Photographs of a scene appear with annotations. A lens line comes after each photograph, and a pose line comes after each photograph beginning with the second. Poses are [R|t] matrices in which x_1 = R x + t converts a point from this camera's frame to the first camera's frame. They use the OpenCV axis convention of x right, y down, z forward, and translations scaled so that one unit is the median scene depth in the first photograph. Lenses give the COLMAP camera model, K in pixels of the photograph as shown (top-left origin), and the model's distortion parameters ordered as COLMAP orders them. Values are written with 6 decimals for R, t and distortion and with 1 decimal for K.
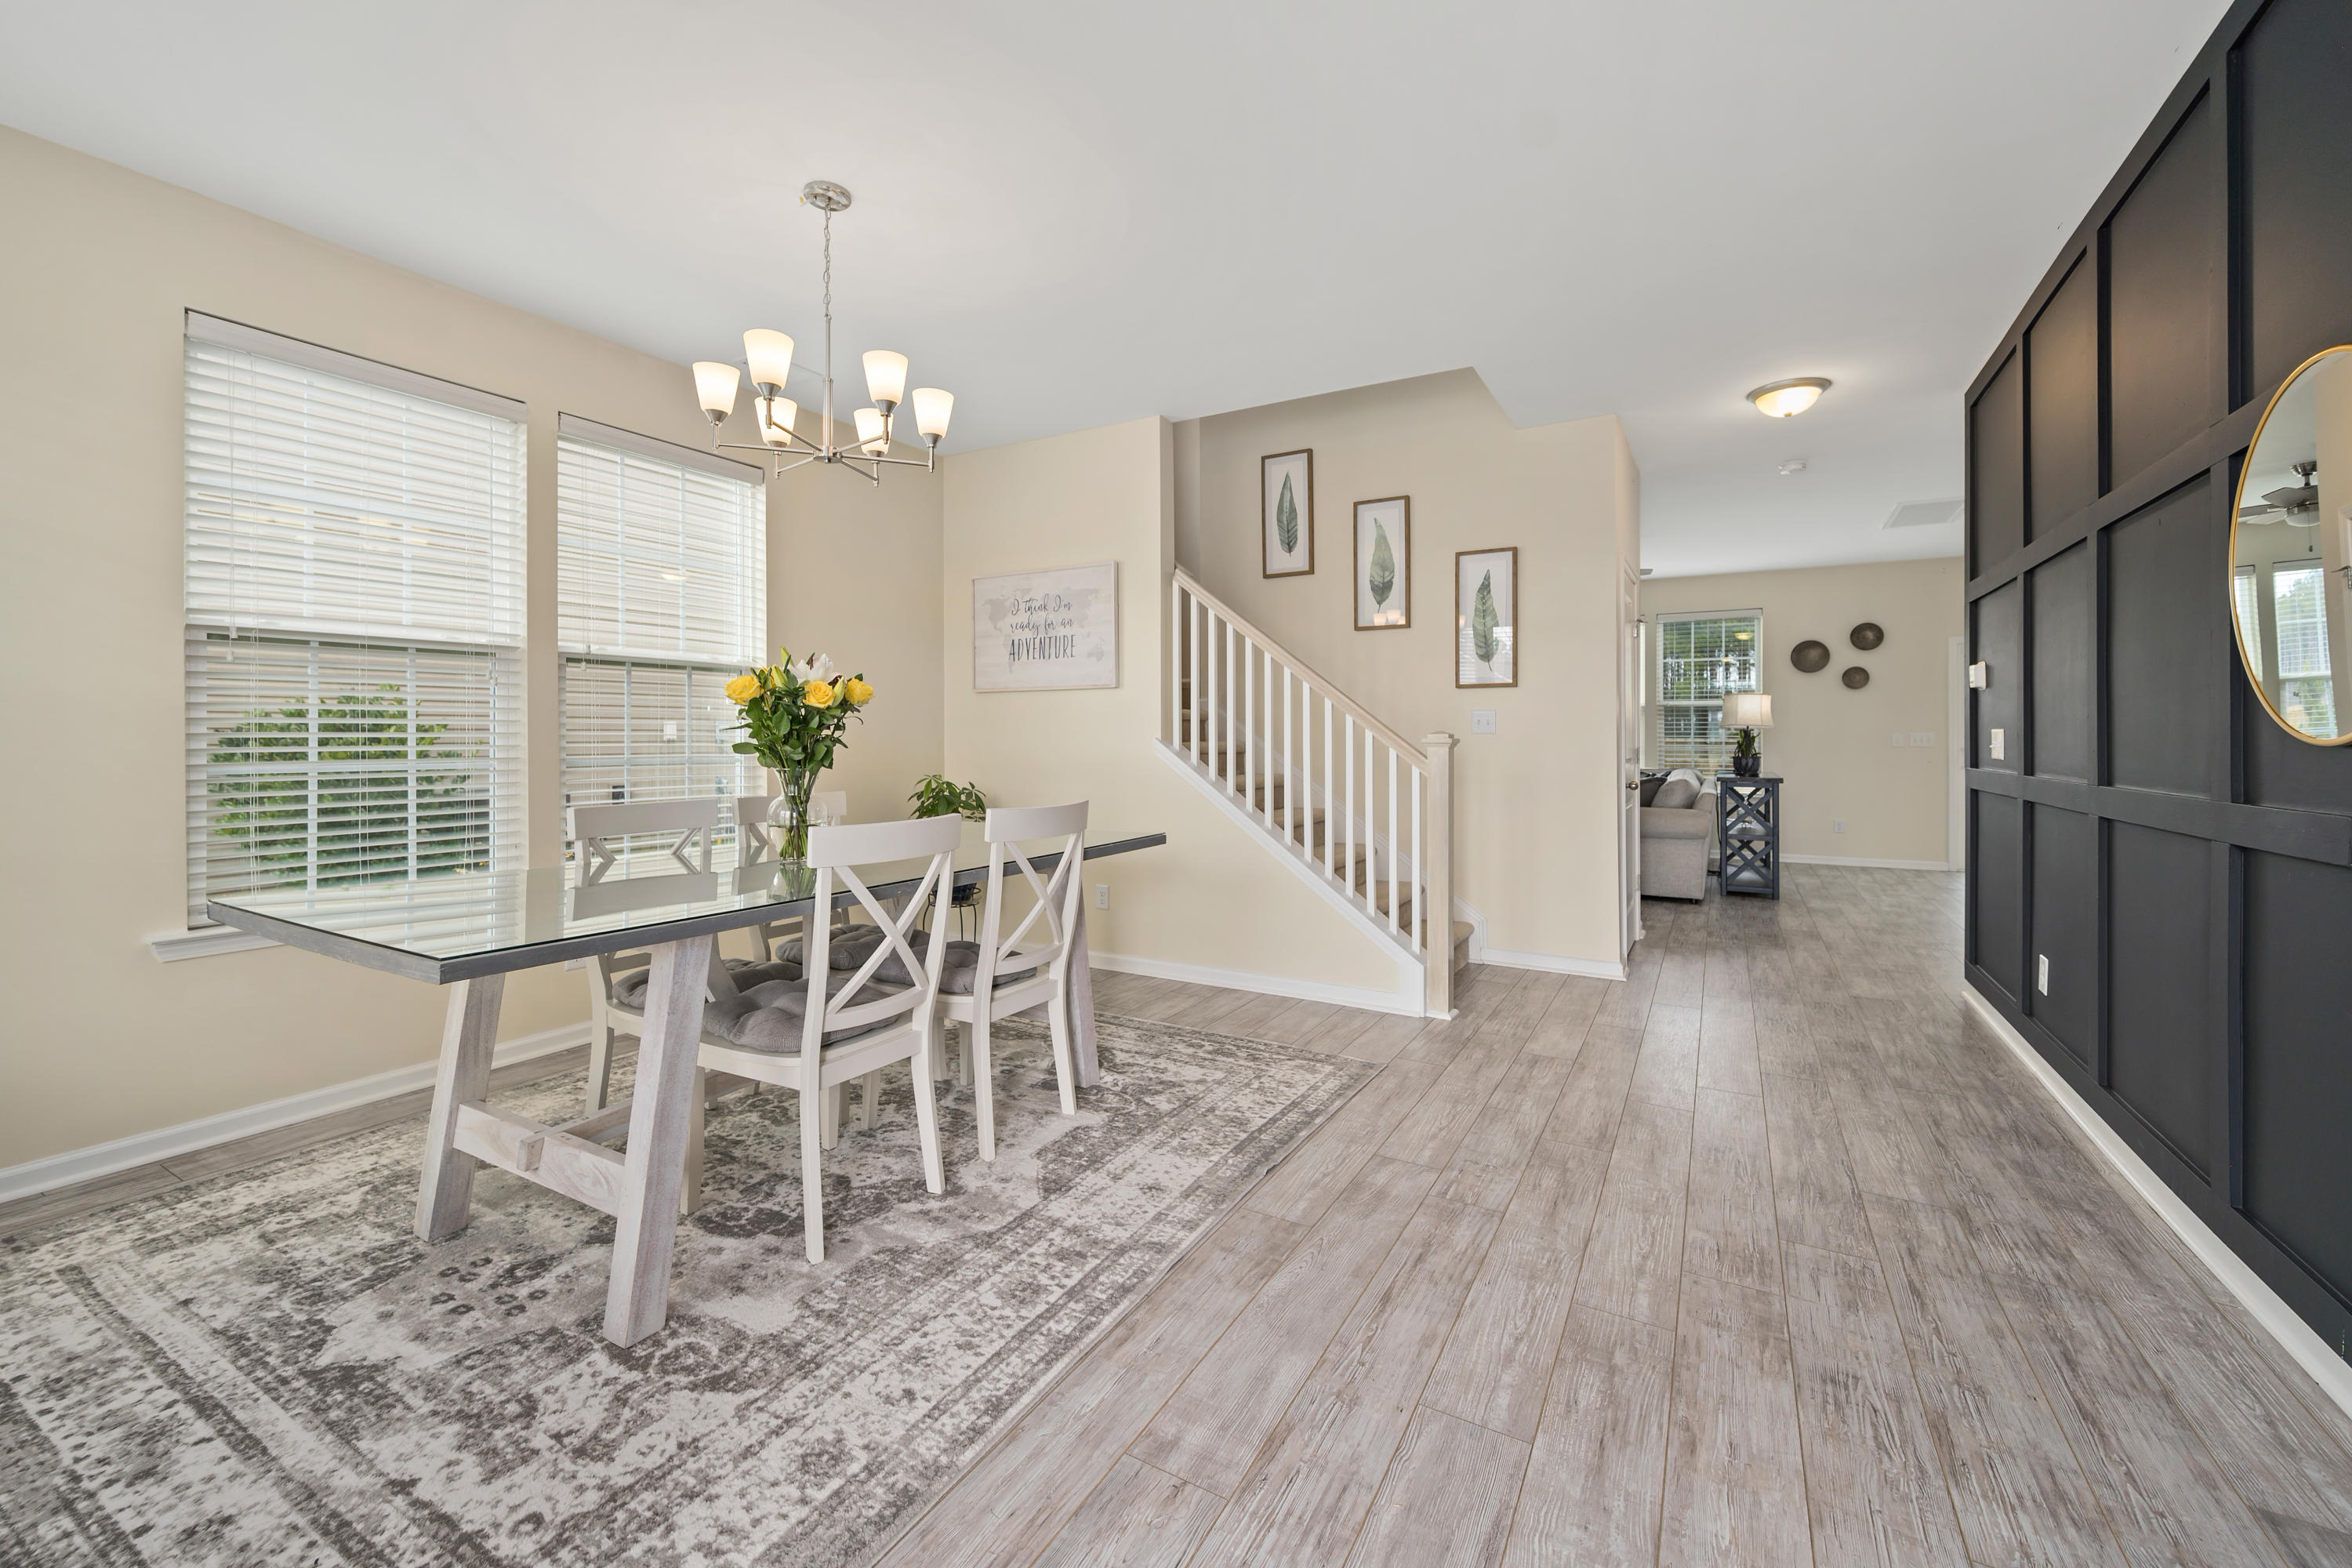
lens RADIAL K [[951.0, 0, 1163.0], [0, 951.0, 734.1], [0, 0, 1]] dist [-0.000728, -0.000413]
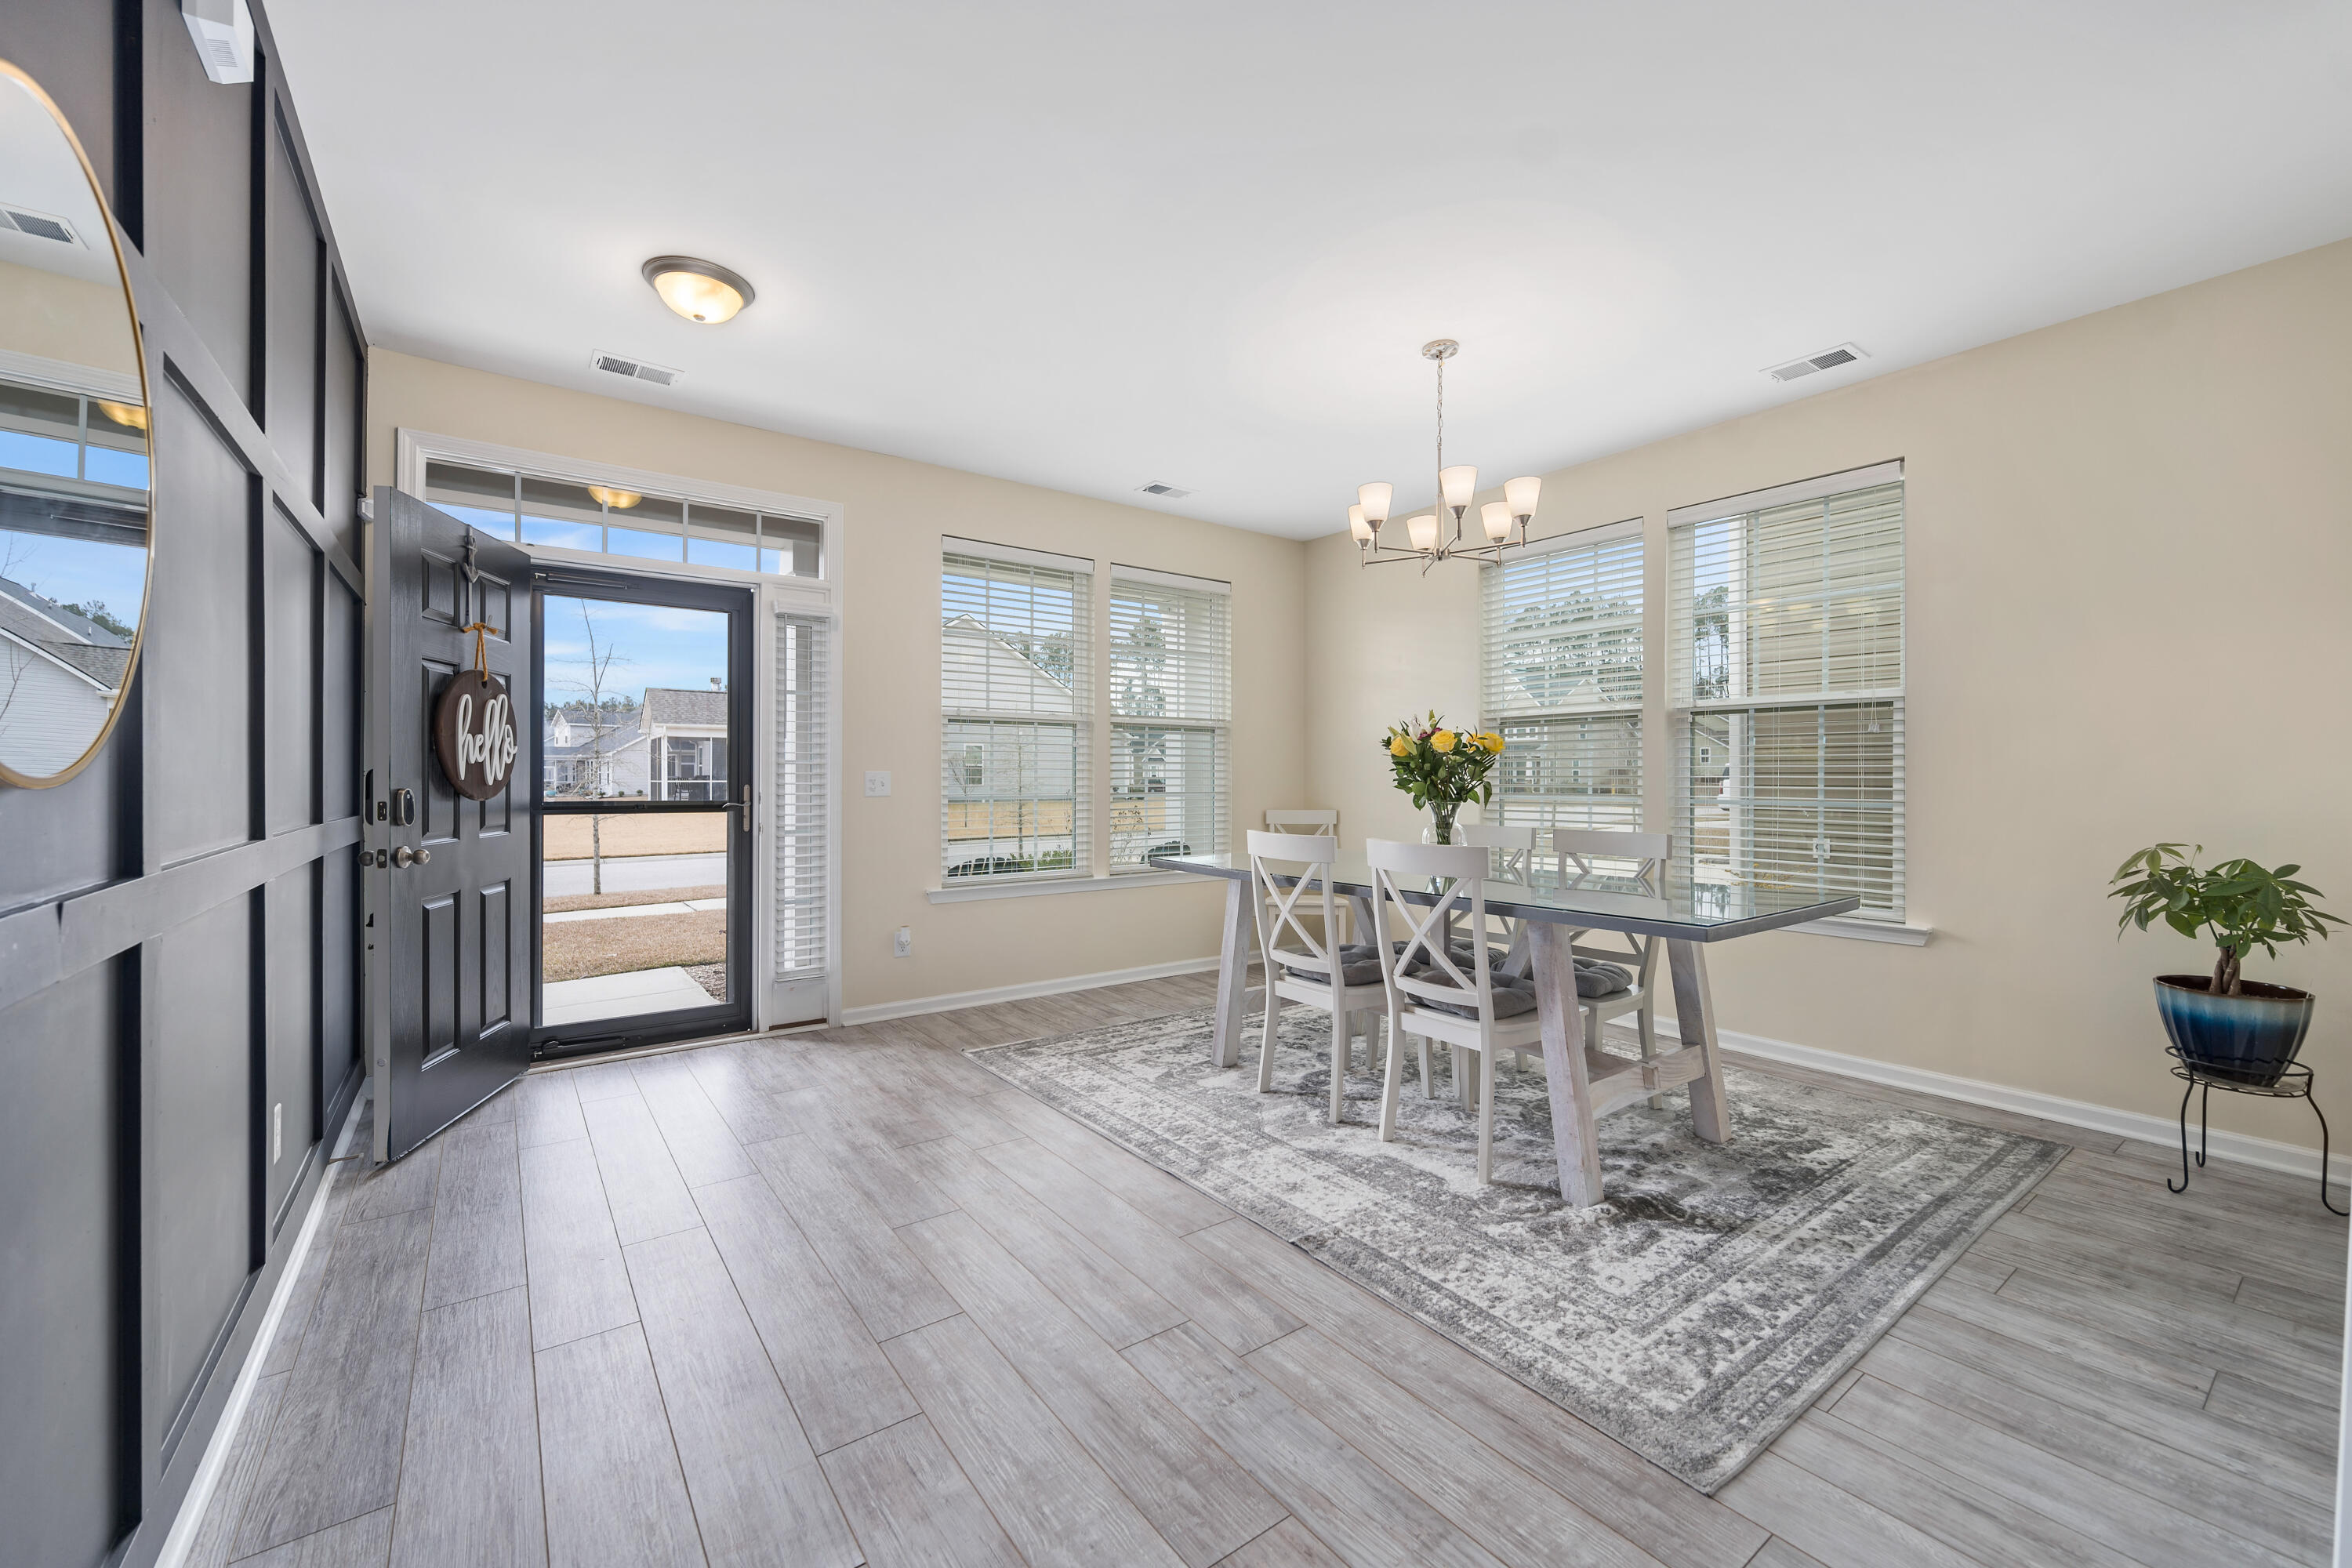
lens RADIAL K [[951.0, 0, 1176.8], [0, 951.0, 784.8], [0, 0, 1]] dist [-0.000728, -0.000413]
pose [[-0.402461, 0.007986, -0.915402, 1.023898], [0.002974, 0.999968, 0.007416, 0.004078], [0.915432, 0.000263, -0.402472, 1.293717]]
